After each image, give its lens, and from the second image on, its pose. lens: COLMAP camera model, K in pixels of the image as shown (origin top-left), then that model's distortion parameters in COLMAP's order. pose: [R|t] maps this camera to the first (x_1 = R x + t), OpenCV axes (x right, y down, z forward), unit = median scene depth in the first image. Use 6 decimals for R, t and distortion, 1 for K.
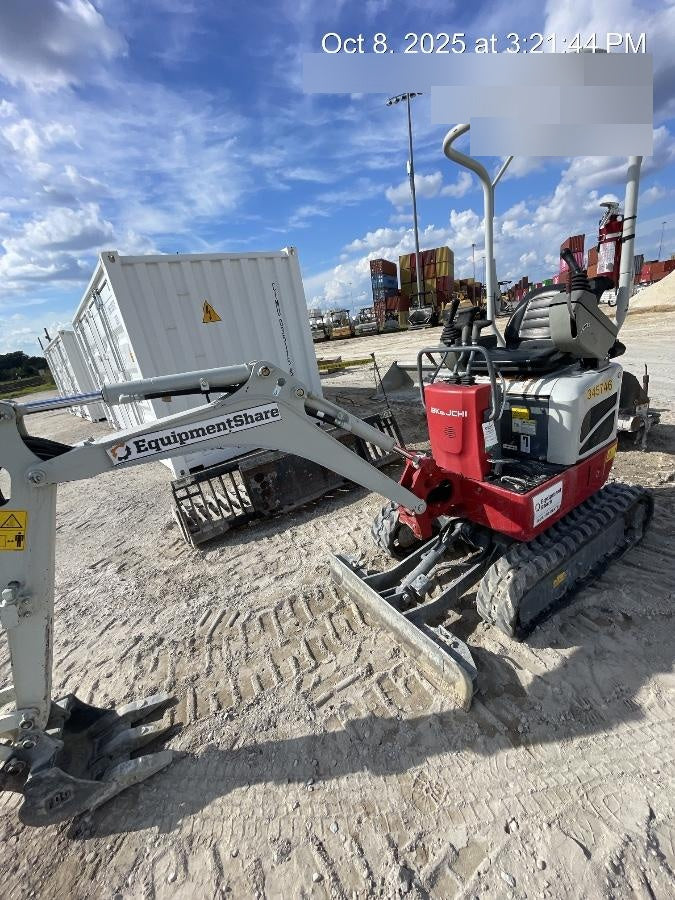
lens RADIAL K [[358.7, 0, 338.5], [0, 358.7, 454.2], [0, 0, 1]] dist [-0.005447, 0.000086]
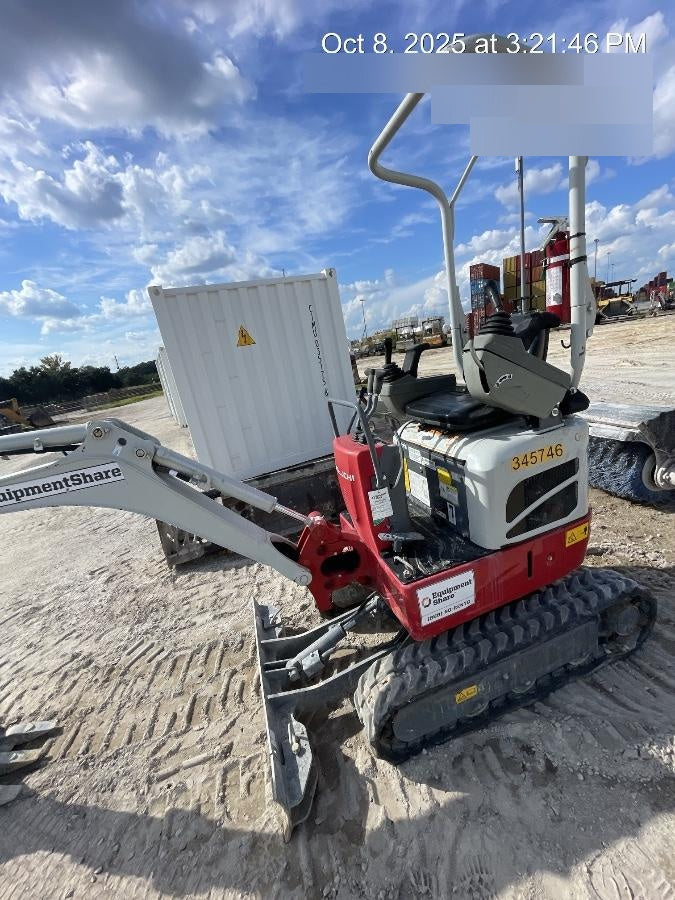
lens RADIAL K [[358.7, 0, 342.0], [0, 358.7, 453.8], [0, 0, 1]] dist [-0.005447, 0.000086]
pose [[0.968733, 0.060372, -0.240647, 0.503472], [-0.065276, 0.997790, -0.012452, -0.149793], [0.239363, 0.027771, 0.970533, 0.153026]]
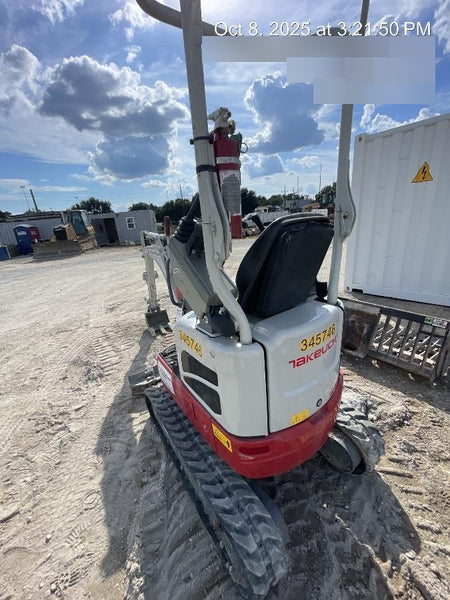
lens RADIAL K [[239.1, 0, 225.2], [0, 239.1, 299.8], [0, 0, 1]] dist [-0.005447, 0.000086]
pose [[0.057421, 0.460136, -0.885990, 1.229773], [-0.261384, 0.863427, 0.431477, -0.560252], [0.963525, 0.206808, 0.169851, 0.955879]]
